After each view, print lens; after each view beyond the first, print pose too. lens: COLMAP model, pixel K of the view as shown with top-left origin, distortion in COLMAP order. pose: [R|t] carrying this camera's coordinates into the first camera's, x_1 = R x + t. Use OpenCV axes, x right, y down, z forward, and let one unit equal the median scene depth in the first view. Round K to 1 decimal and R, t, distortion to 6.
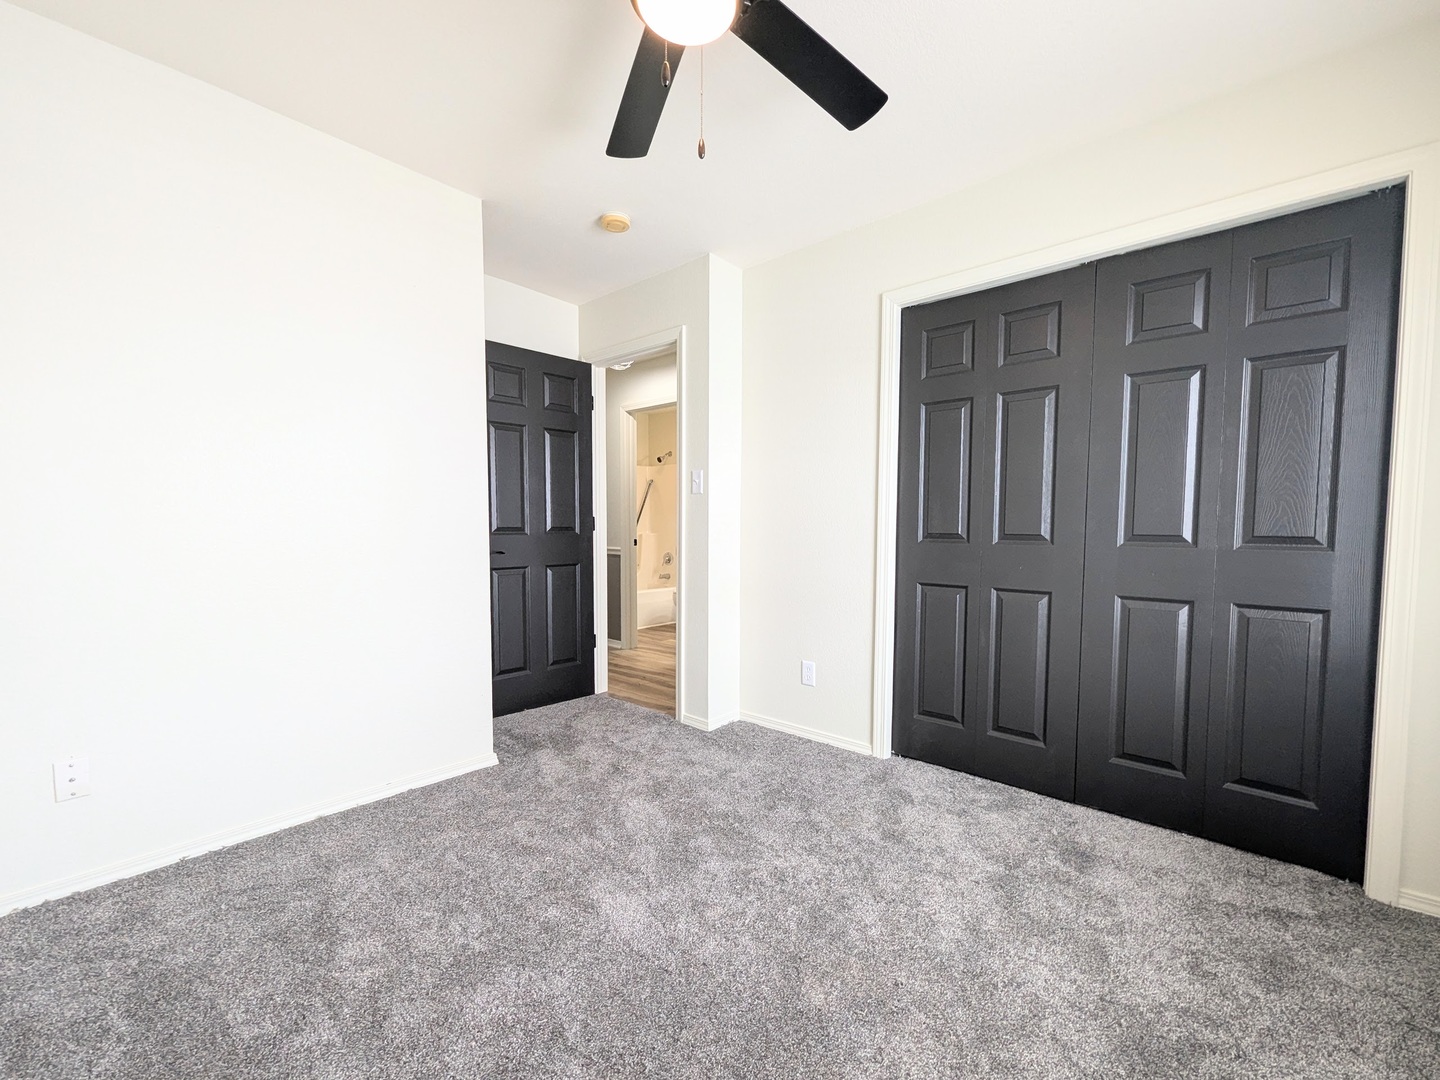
lens RADIAL K [[600.8, 0, 763.0], [0, 600.8, 568.8], [0, 0, 1]] dist [0.002109, 0.000501]
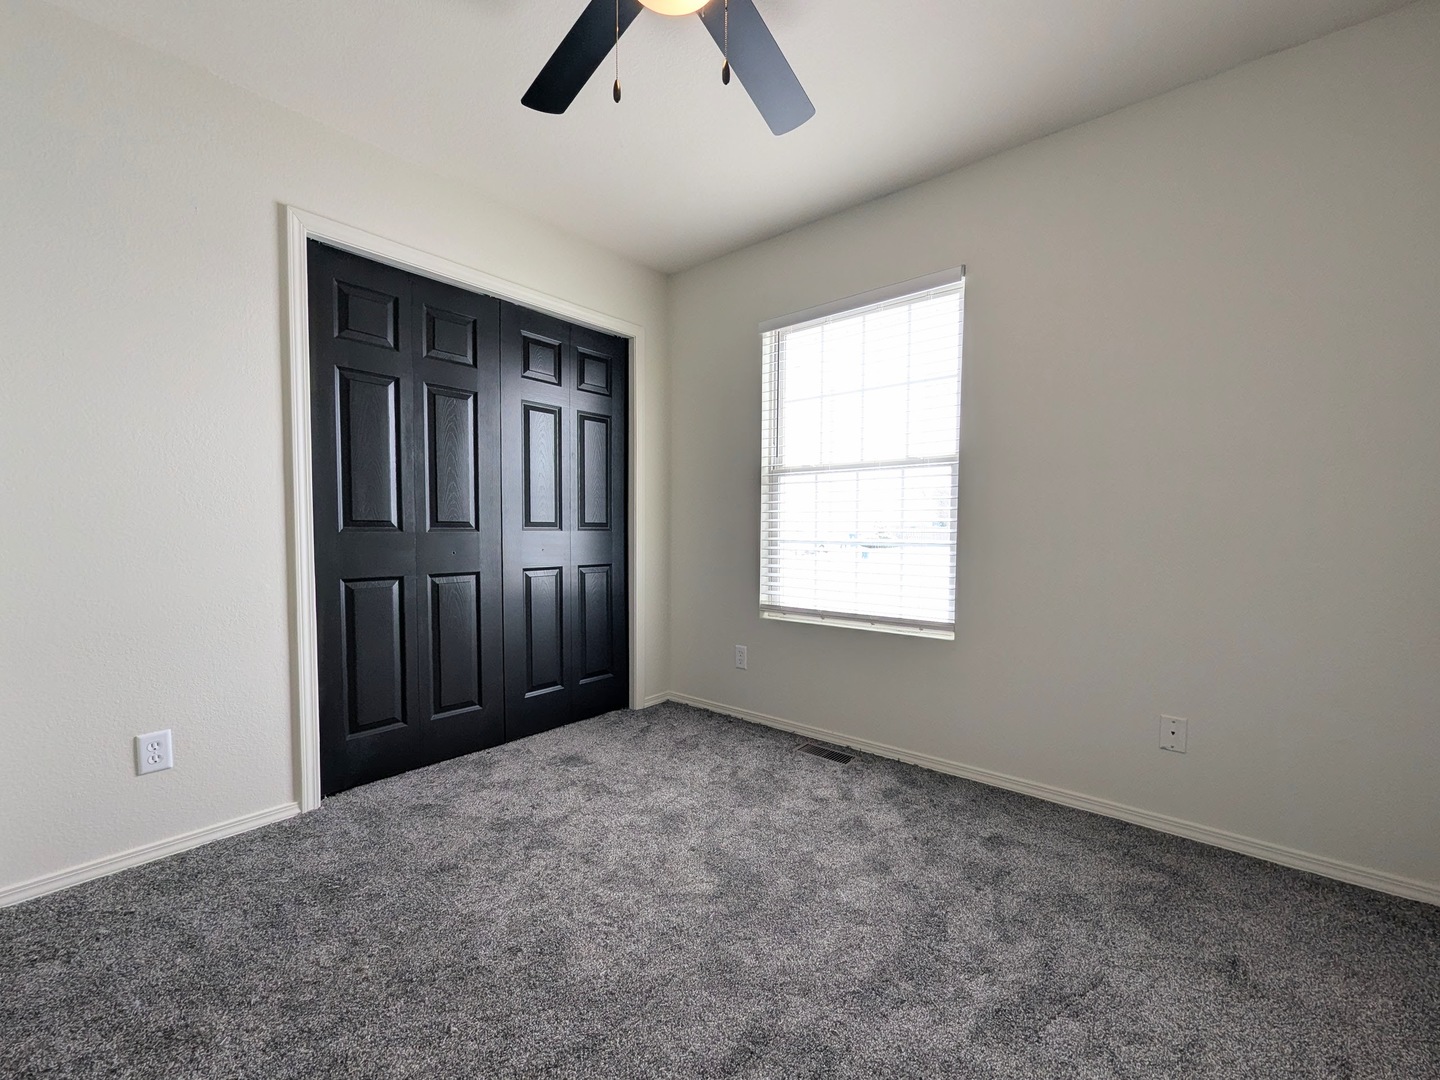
lens RADIAL K [[595.7, 0, 726.4], [0, 595.7, 557.8], [0, 0, 1]] dist [-0.003931, 0.002773]
pose [[-0.022996, -0.065671, 0.997576, -0.602770], [0.048419, 0.996596, 0.066723, -0.038281], [-0.998562, 0.049836, -0.019738, 0.496516]]
